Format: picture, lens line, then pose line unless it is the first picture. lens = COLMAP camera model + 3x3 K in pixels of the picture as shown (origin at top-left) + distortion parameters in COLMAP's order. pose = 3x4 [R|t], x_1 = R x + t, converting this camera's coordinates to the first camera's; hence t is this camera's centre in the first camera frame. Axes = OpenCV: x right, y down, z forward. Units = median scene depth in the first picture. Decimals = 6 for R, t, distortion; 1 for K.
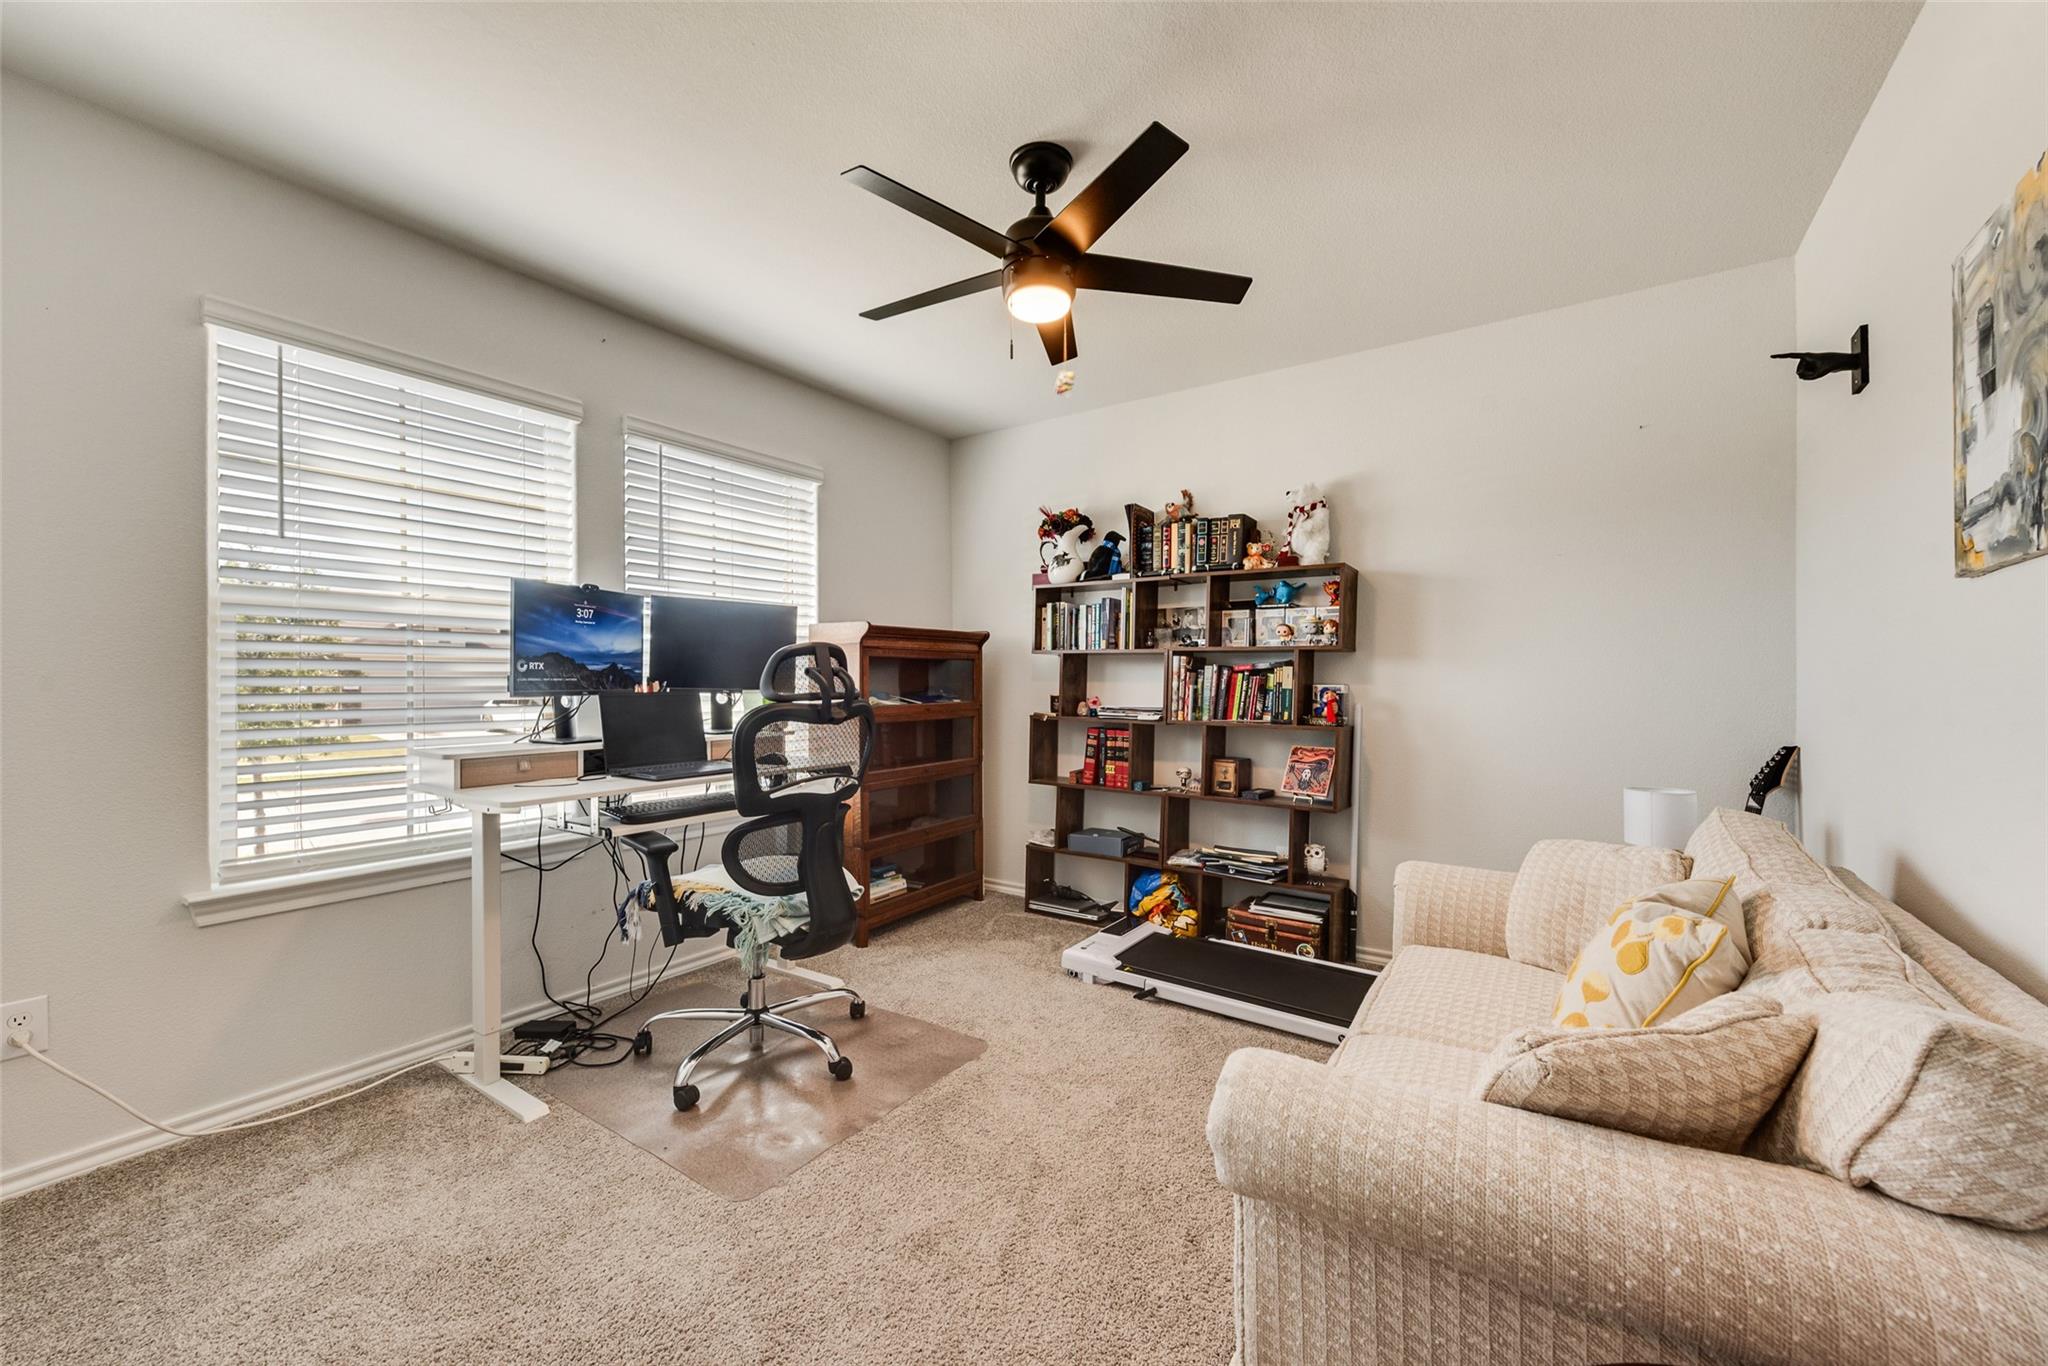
lens RADIAL K [[795.5, 0, 1020.9], [0, 795.5, 679.7], [0, 0, 1]] dist [0.009240, 0.000139]
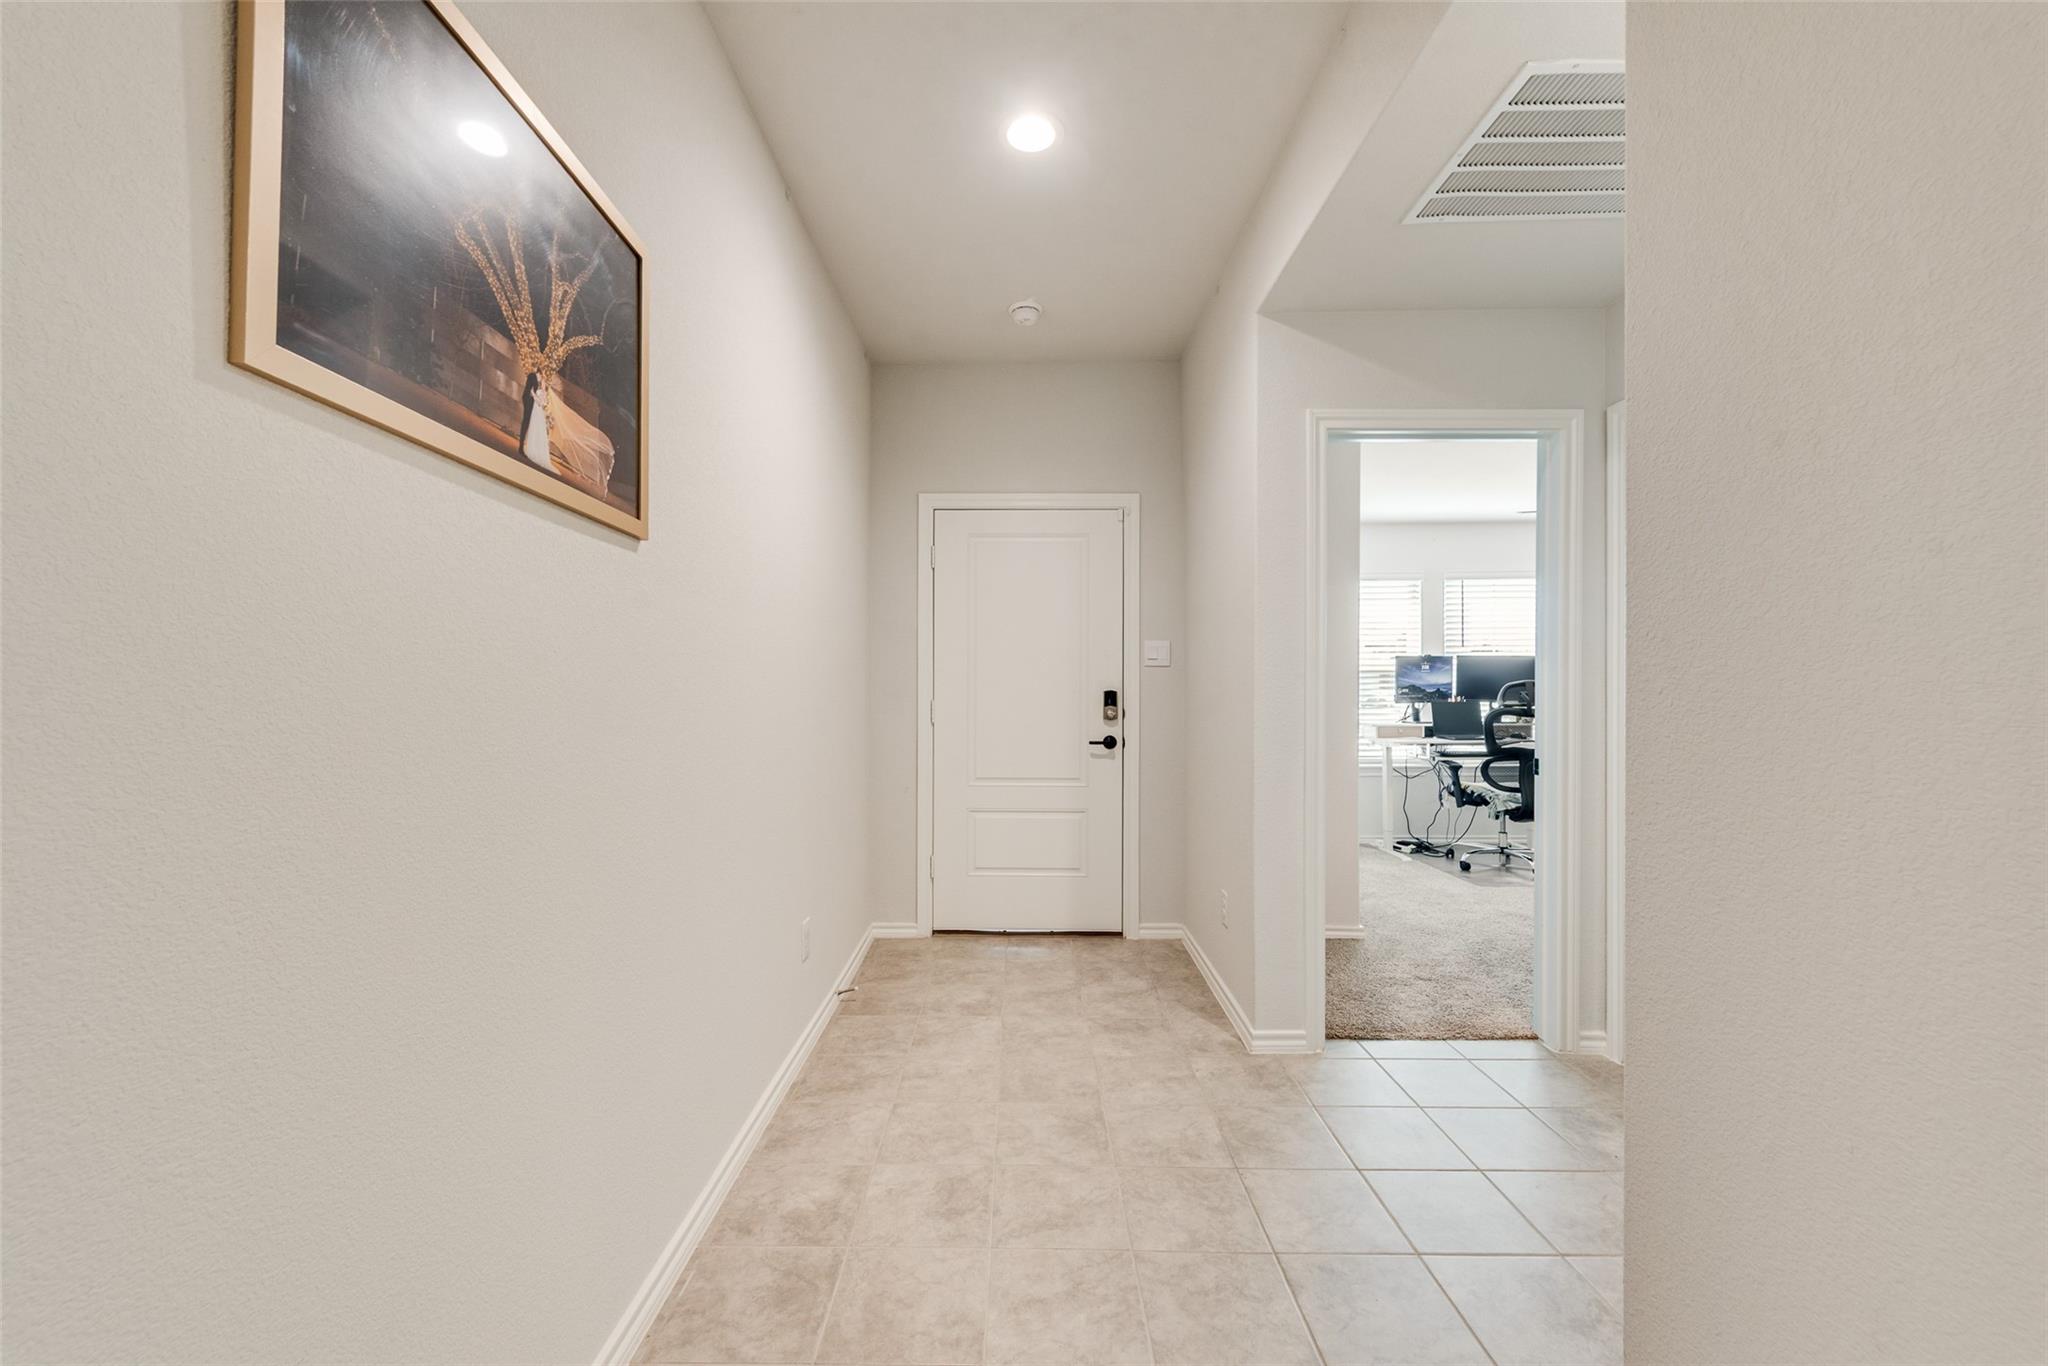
lens RADIAL K [[795.5, 0, 1019.2], [0, 795.5, 685.6], [0, 0, 1]] dist [0.009240, 0.000139]
pose [[0.552350, -0.007007, -0.833583, 0.778807], [0.001575, 0.999972, -0.007361, -0.016436], [0.833611, 0.002753, 0.552345, -1.339419]]
